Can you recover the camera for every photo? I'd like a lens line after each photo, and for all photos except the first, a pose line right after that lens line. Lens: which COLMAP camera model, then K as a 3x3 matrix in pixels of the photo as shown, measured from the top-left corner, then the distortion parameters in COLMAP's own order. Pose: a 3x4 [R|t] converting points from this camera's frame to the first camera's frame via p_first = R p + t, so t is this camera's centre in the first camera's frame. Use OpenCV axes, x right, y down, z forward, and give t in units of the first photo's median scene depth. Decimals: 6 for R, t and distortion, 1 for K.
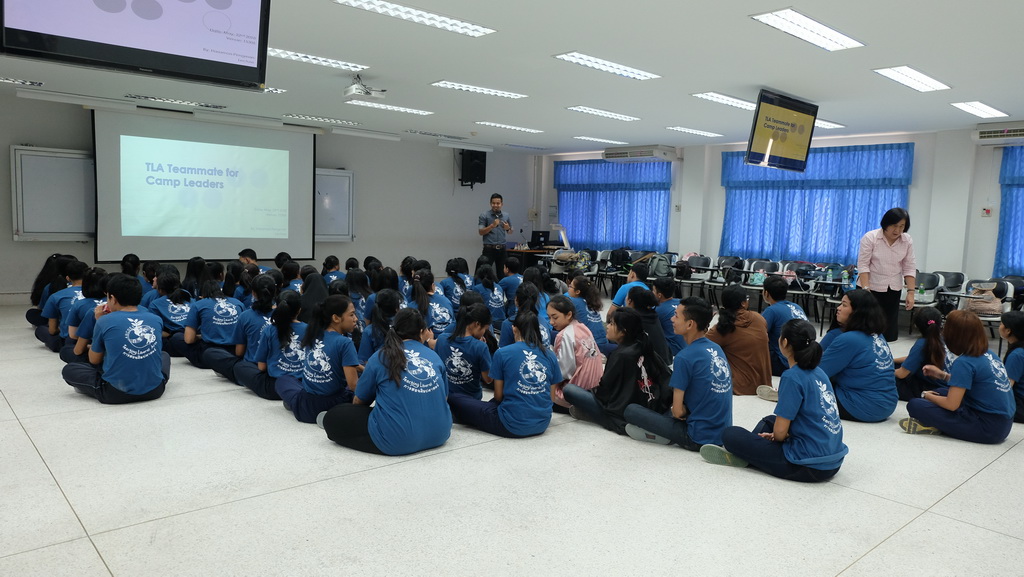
lens RADIAL K [[713.9, 0, 512.0], [0, 713.9, 288.5], [0, 0, 1]] dist [-0.071128, 0.055048]
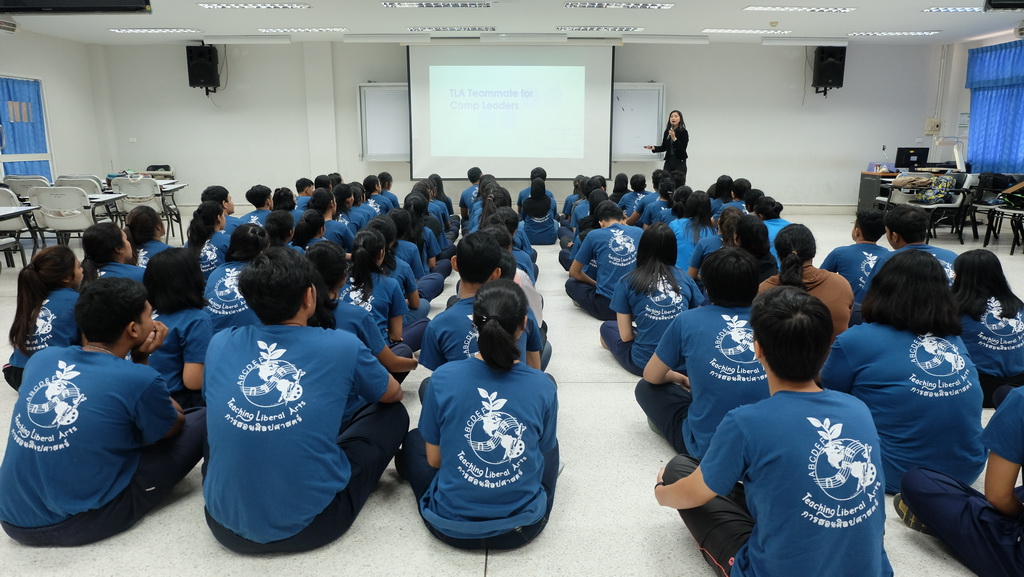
lens RADIAL K [[713.9, 0, 512.0], [0, 713.9, 288.5], [0, 0, 1]] dist [-0.071128, 0.055048]
pose [[0.723684, 0.112434, -0.680912, 0.302822], [-0.043996, 0.992149, 0.117067, -0.001999], [0.688728, -0.054762, 0.722949, 0.207699]]
